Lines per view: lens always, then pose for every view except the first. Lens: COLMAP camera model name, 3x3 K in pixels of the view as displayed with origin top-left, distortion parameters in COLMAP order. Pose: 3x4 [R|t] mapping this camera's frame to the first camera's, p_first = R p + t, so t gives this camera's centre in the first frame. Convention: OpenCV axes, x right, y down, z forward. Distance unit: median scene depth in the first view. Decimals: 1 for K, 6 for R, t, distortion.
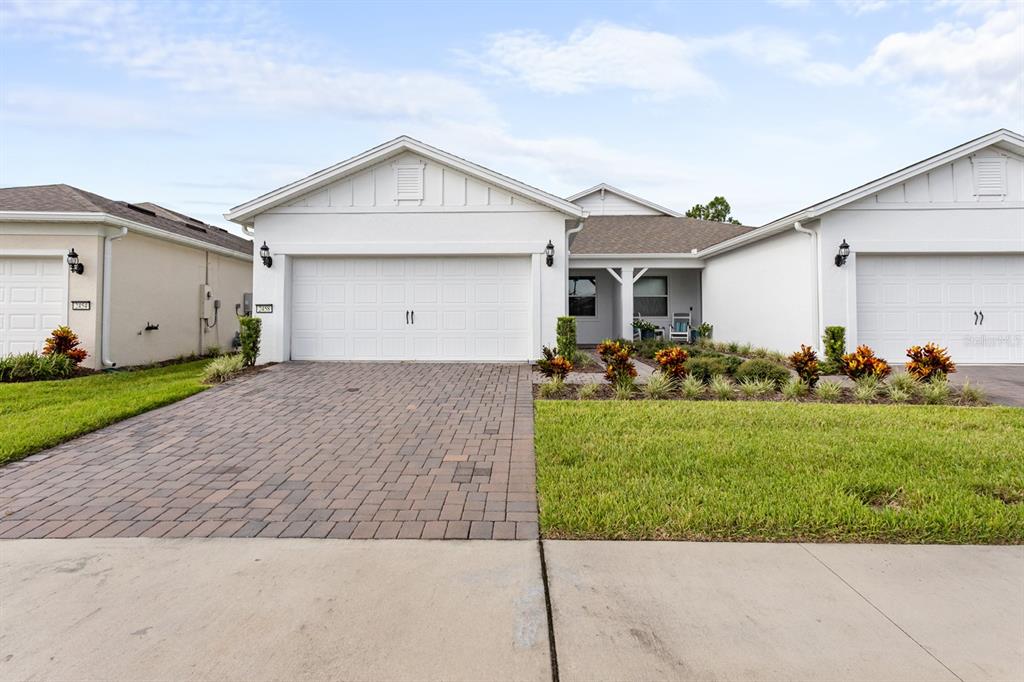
lens RADIAL K [[487.6, 0, 531.4], [0, 487.6, 317.8], [0, 0, 1]] dist [0.000714, 0.002135]
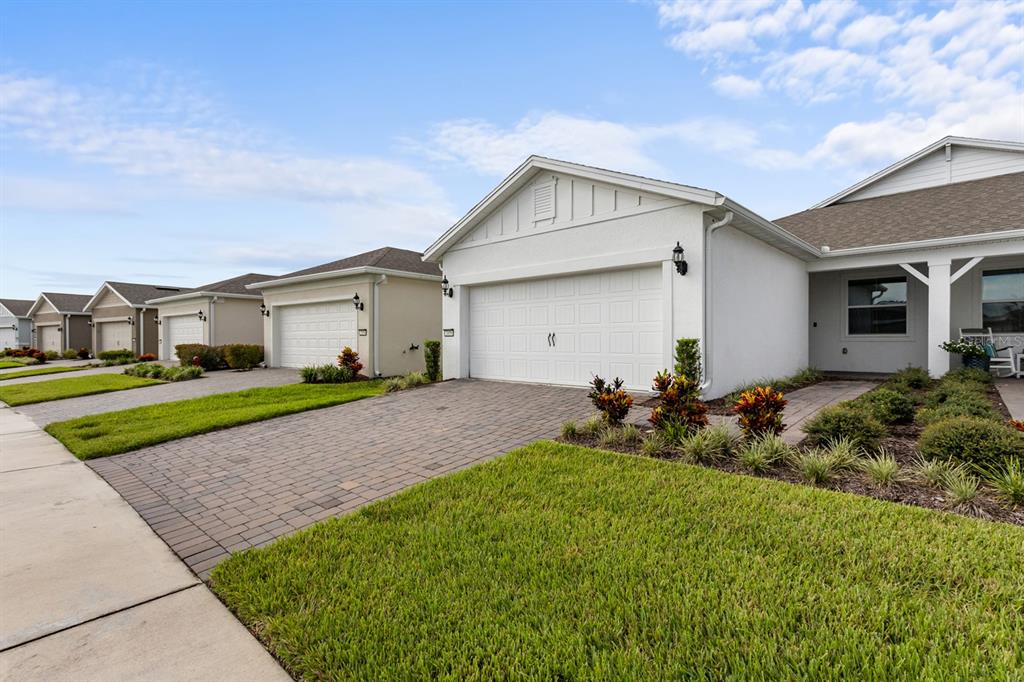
lens RADIAL K [[487.6, 0, 514.6], [0, 487.6, 343.1], [0, 0, 1]] dist [0.000714, 0.002135]
pose [[0.750381, 0.001468, -0.661003, 0.353263], [0.008149, 0.999901, 0.011471, -0.006310], [0.660955, -0.013994, 0.750295, 0.220794]]
